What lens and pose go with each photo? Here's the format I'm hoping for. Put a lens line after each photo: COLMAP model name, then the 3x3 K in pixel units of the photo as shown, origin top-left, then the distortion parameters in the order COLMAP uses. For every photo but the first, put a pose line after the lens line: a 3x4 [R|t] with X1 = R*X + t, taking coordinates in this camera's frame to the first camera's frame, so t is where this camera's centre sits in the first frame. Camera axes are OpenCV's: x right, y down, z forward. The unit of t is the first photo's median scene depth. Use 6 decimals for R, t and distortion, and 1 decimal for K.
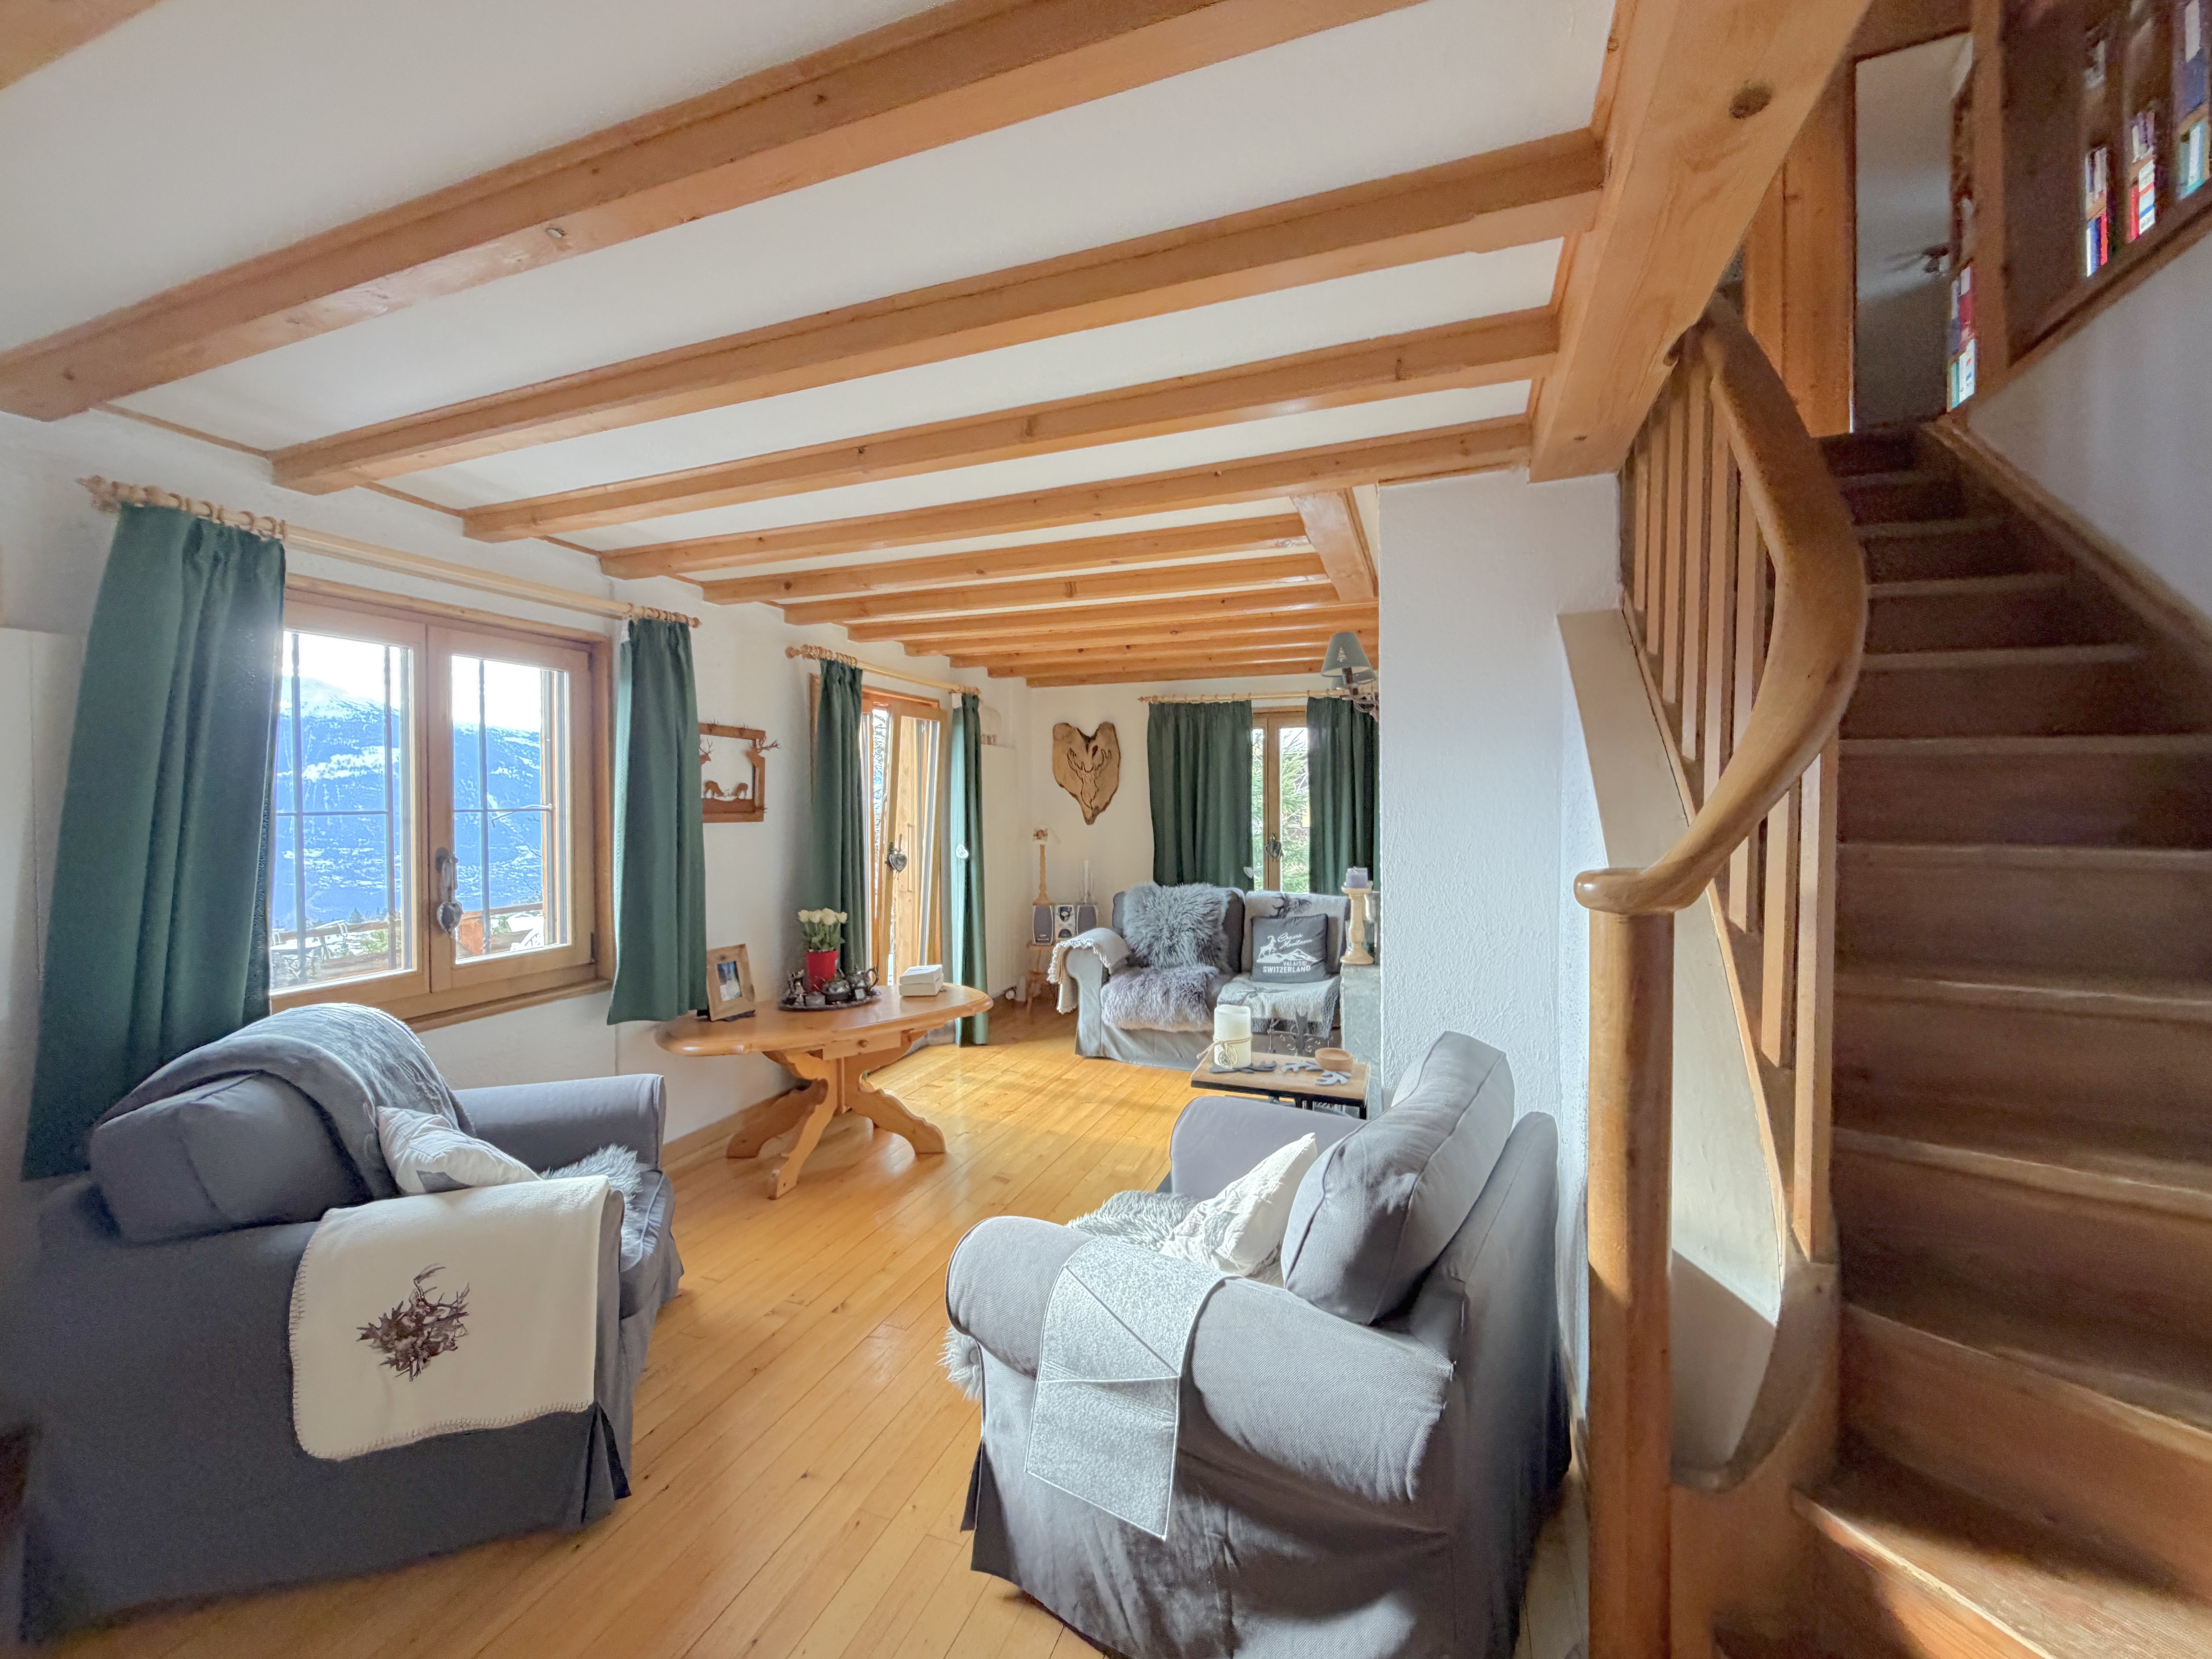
lens RADIAL K [[898.1, 0, 1098.2], [0, 898.1, 813.4], [0, 0, 1]] dist [0.000549, -0.000071]
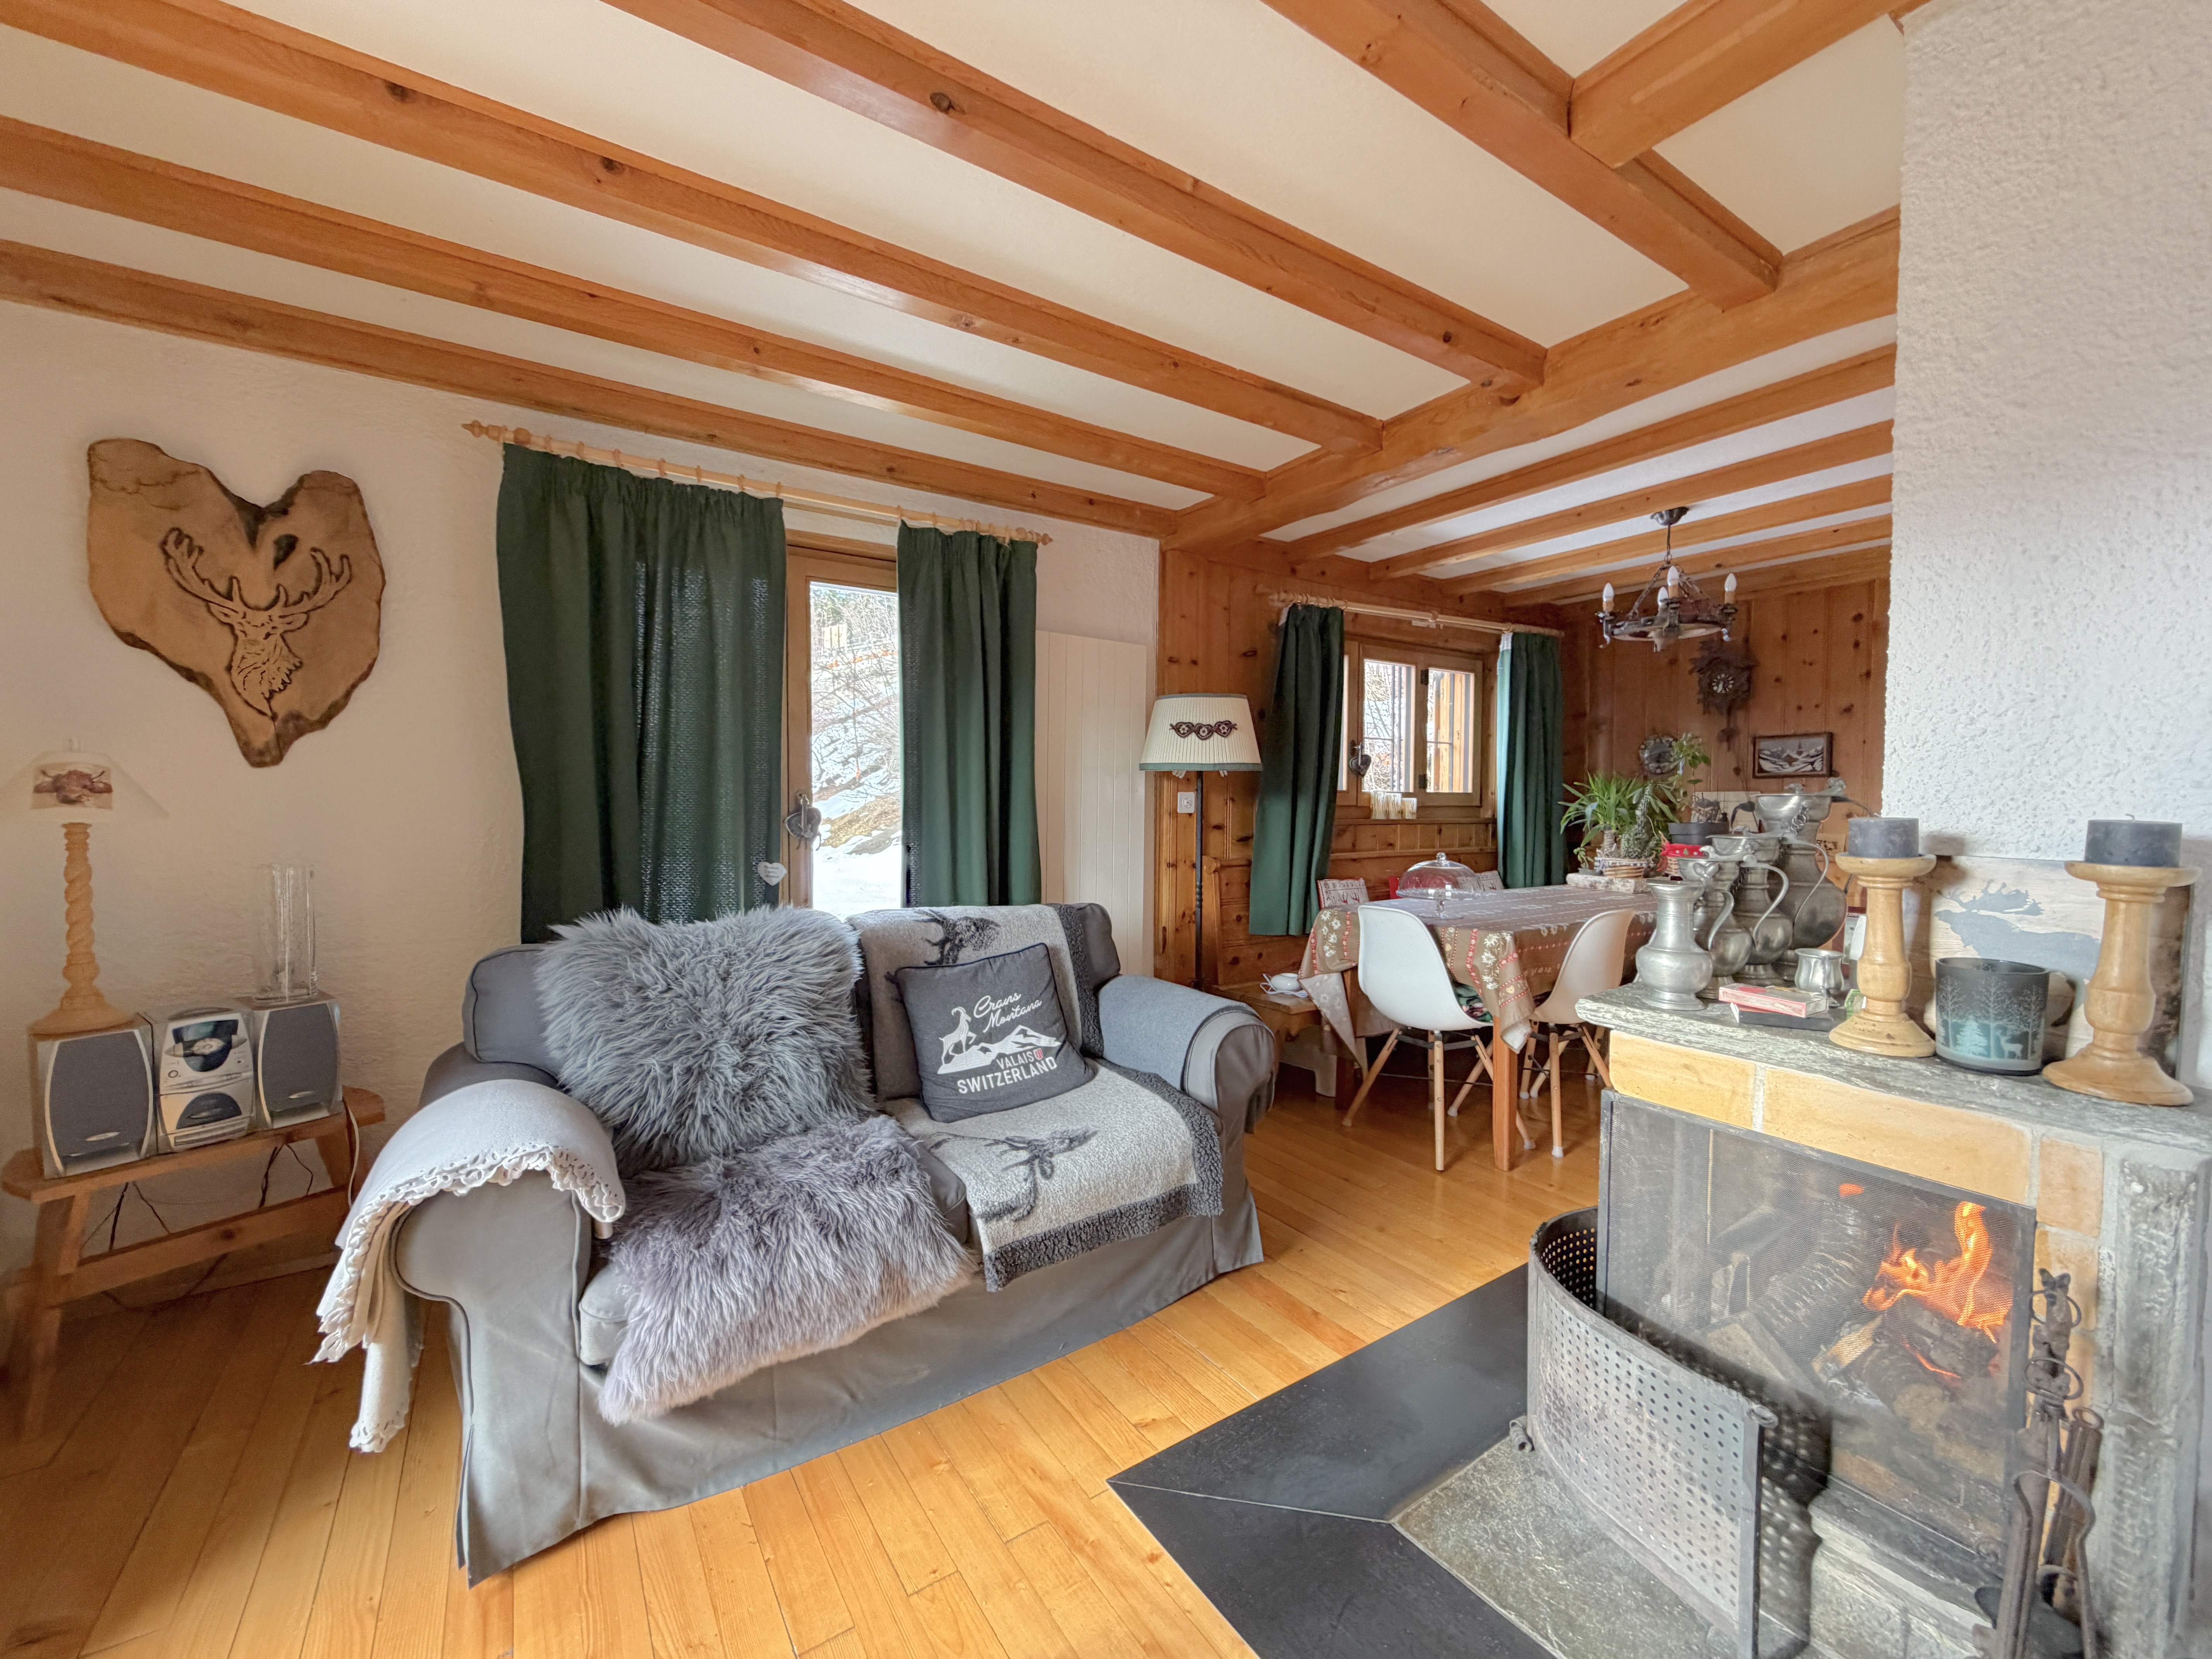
lens RADIAL K [[885.0, 0, 1096.2], [0, 885.0, 831.5], [0, 0, 1]] dist [-0.000391, -0.000213]
pose [[0.585209, -0.023500, 0.810542, -0.125005], [0.000890, 0.999598, 0.028338, 0.036237], [-0.810882, -0.015862, 0.584994, 0.696065]]
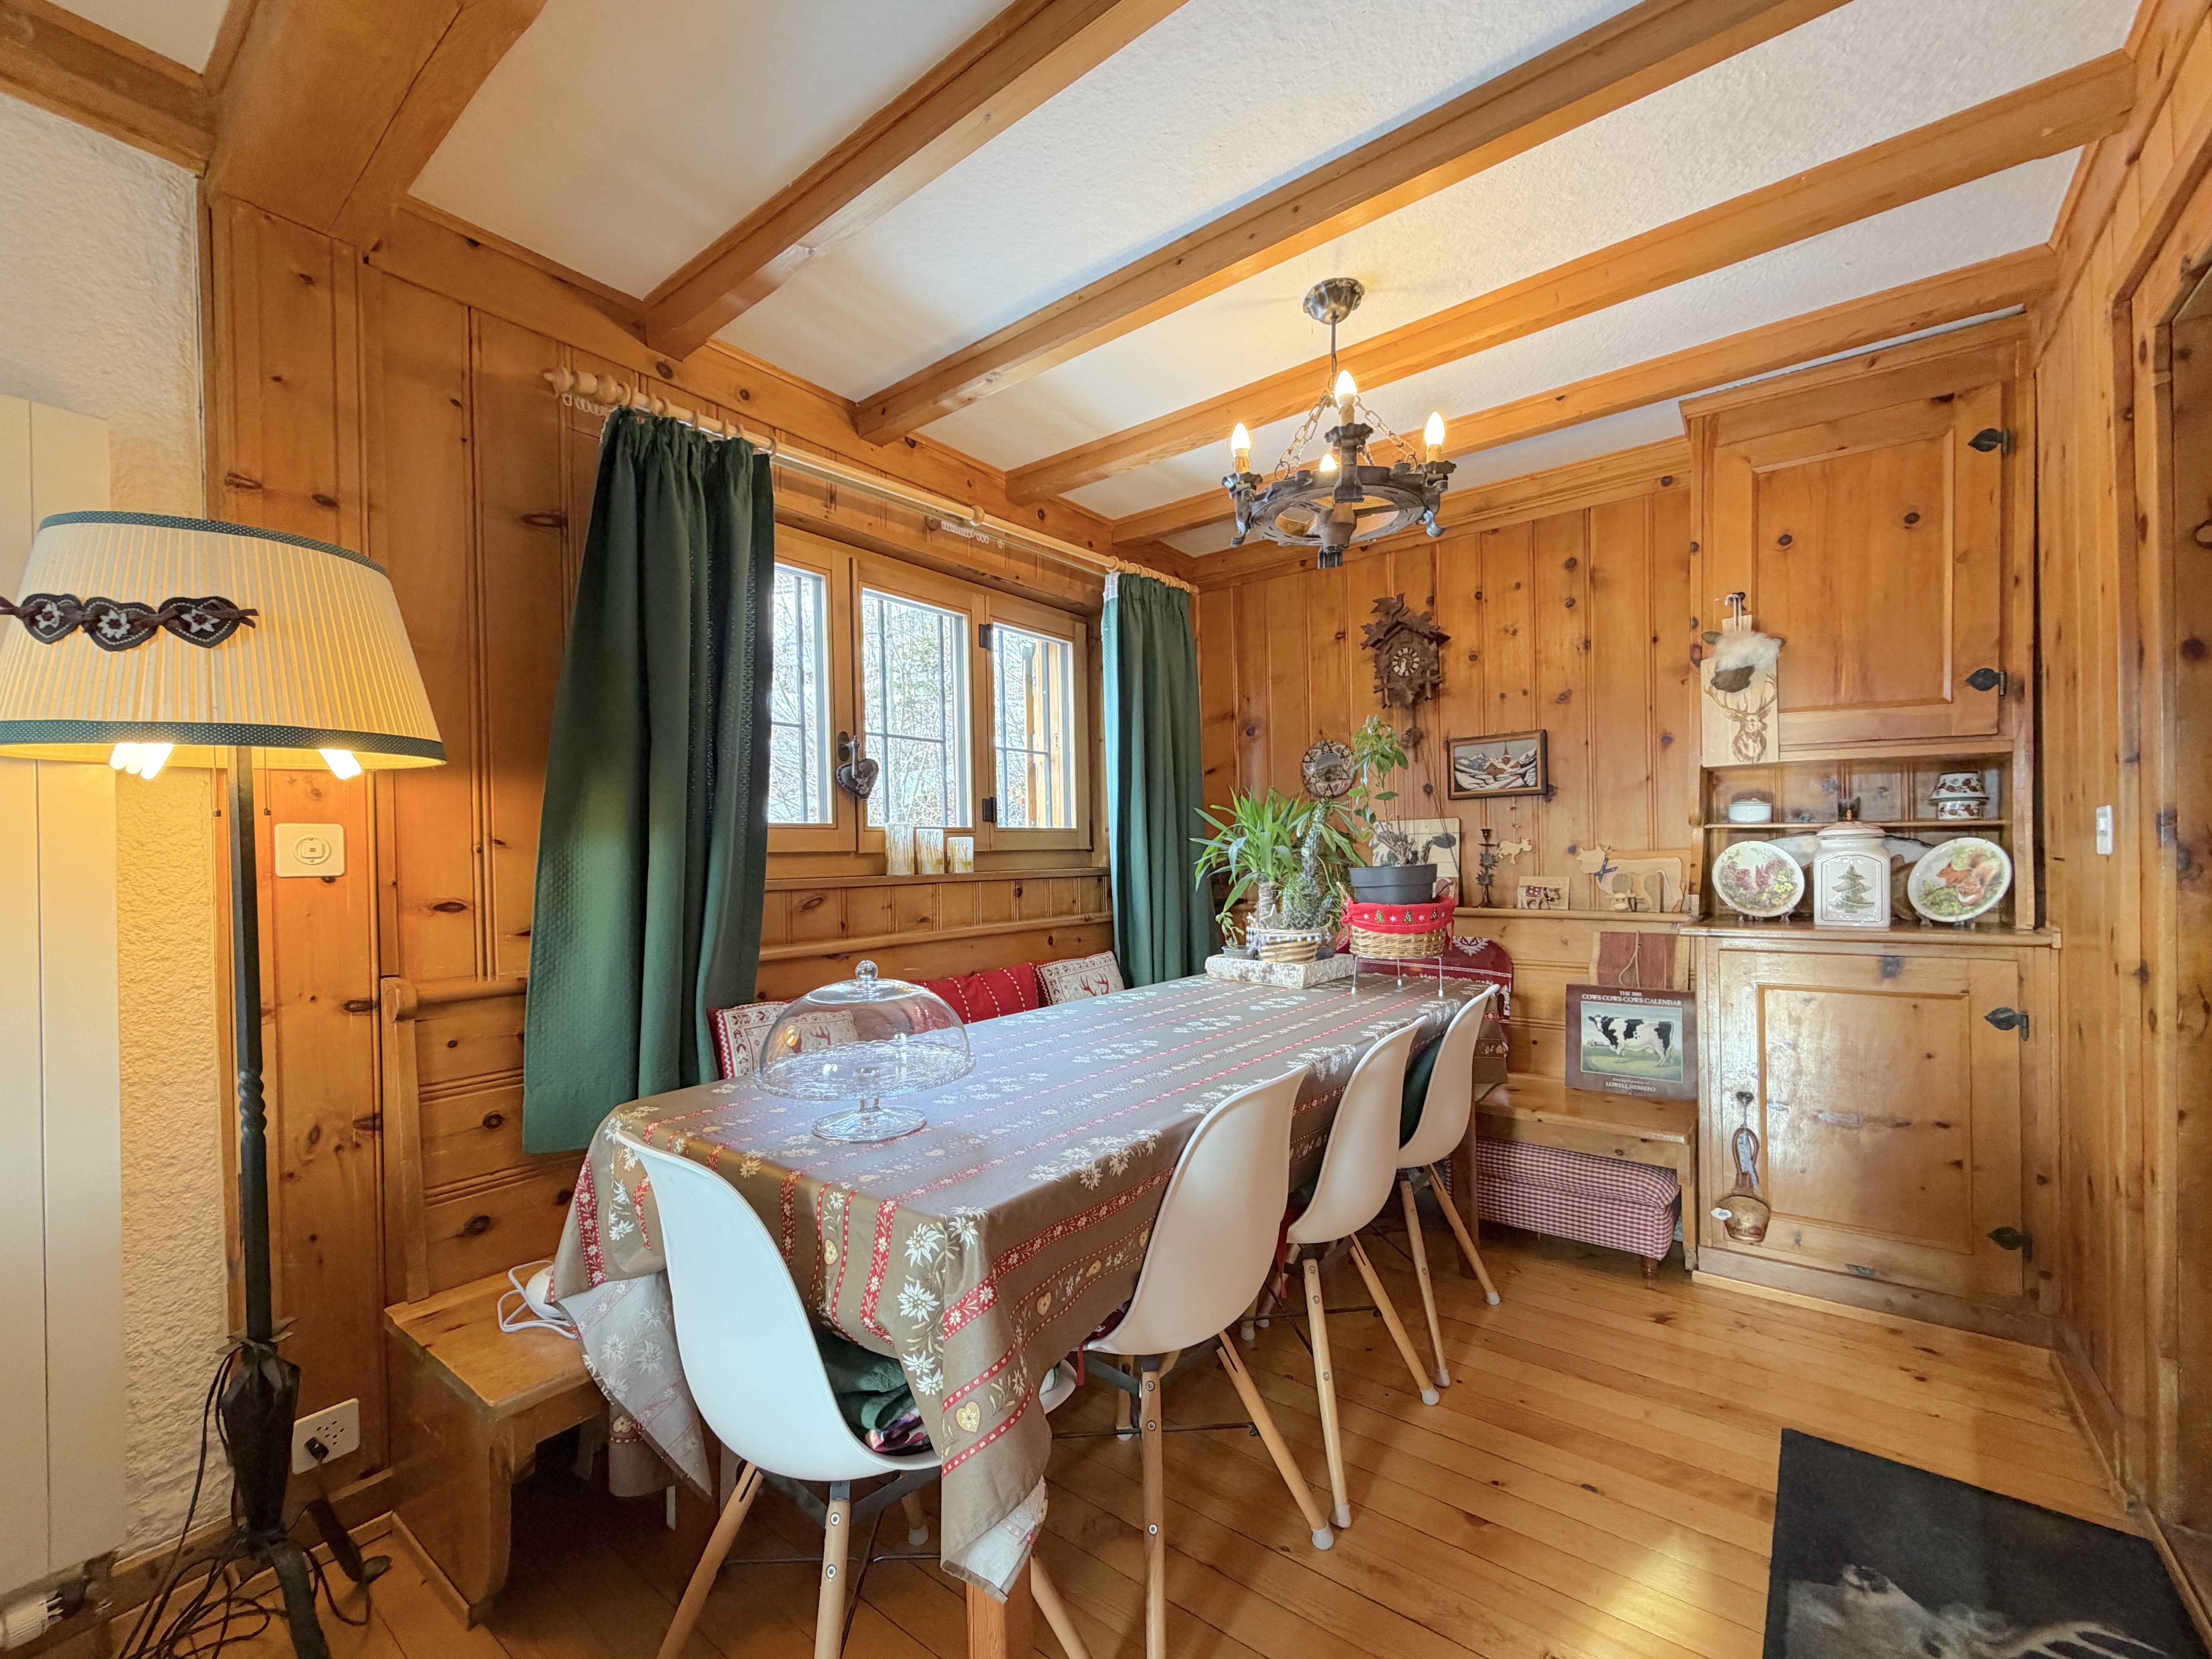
lens RADIAL K [[921.3, 0, 1106.2], [0, 921.3, 858.1], [0, 0, 1]] dist [-0.000704, -0.000211]
pose [[0.285746, -0.007513, 0.958276, 0.300719], [0.026356, 0.999653, -0.000021, 0.042794], [-0.957943, 0.025263, 0.285845, 0.727483]]
